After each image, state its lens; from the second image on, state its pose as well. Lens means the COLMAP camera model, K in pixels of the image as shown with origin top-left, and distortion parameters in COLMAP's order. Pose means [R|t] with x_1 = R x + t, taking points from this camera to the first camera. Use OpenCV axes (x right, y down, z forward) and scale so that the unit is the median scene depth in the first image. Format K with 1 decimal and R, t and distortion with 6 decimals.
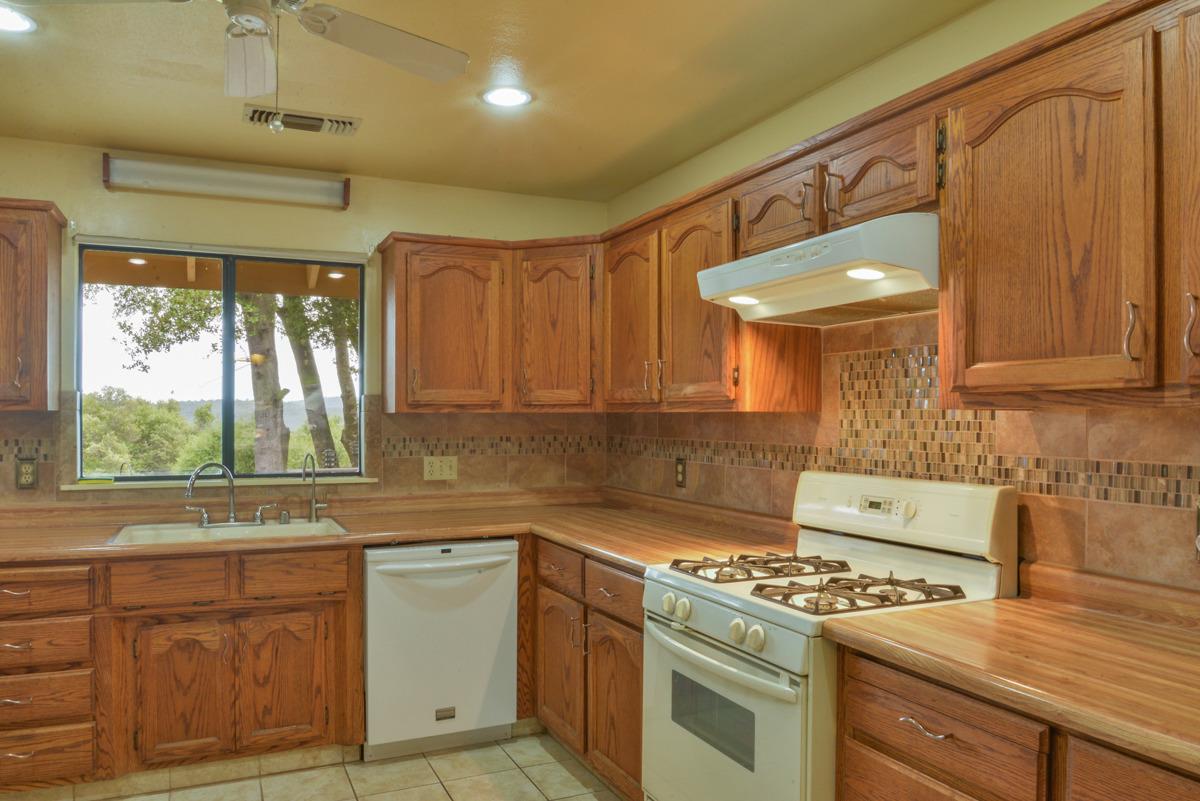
lens RADIAL K [[837.5, 0, 596.6], [0, 837.5, 411.3], [0, 0, 1]] dist [-0.046478, -0.000358]
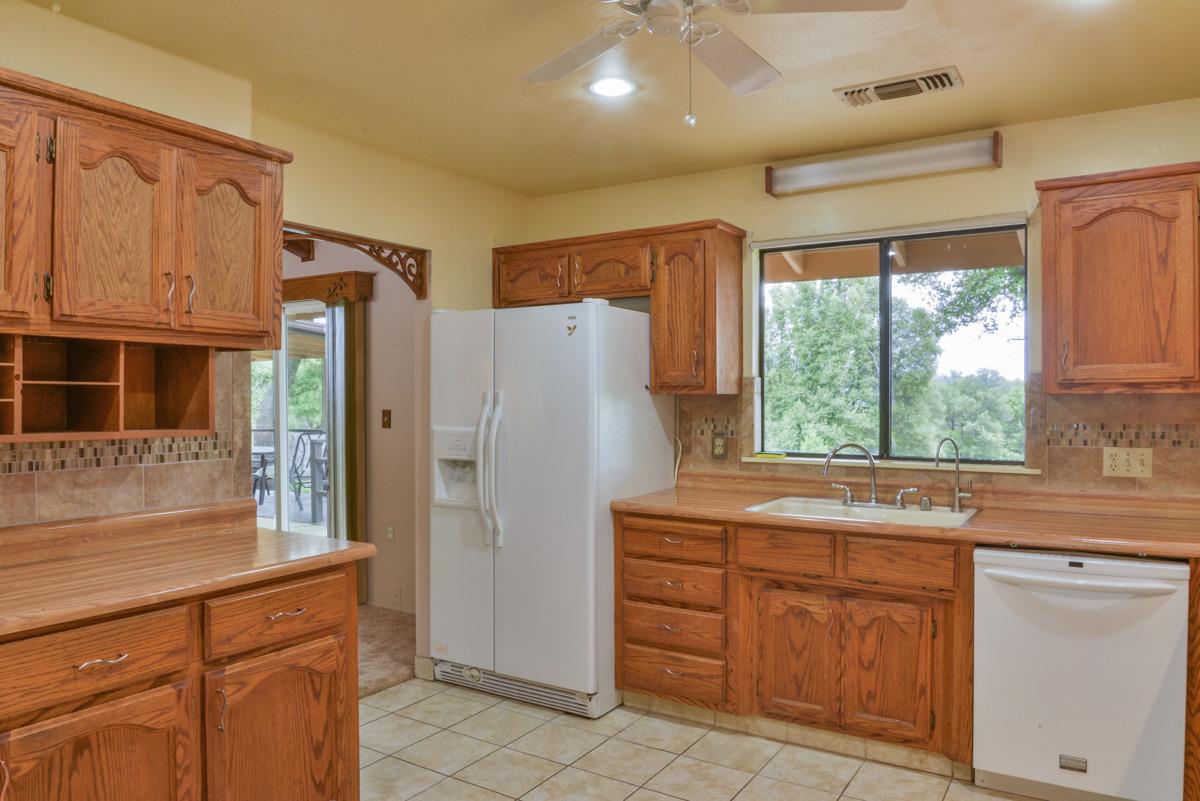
lens RADIAL K [[821.3, 0, 600.0], [0, 821.3, 400.5], [0, 0, 1]] dist [-0.042523, 0.001036]
pose [[0.542748, 0.000658, -0.839895, 0.236346], [0.008250, 0.999947, 0.006115, -0.000286], [0.839855, -0.010248, 0.542714, 0.197111]]
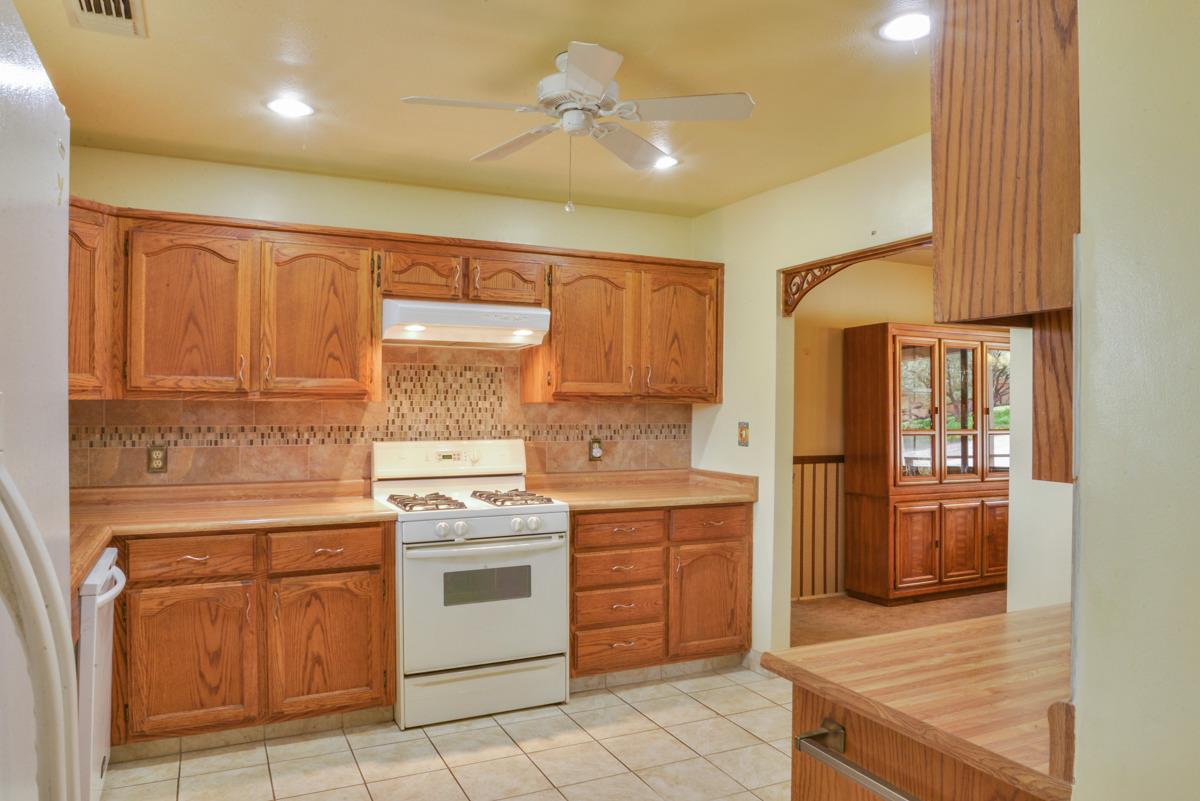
lens RADIAL K [[821.3, 0, 600.0], [0, 821.3, 400.5], [0, 0, 1]] dist [-0.042523, 0.001036]
pose [[-0.018842, -0.000003, 0.999822, -1.331545], [-0.012028, 0.999928, -0.000223, -0.006459], [-0.999750, -0.012030, -0.018840, 0.709829]]
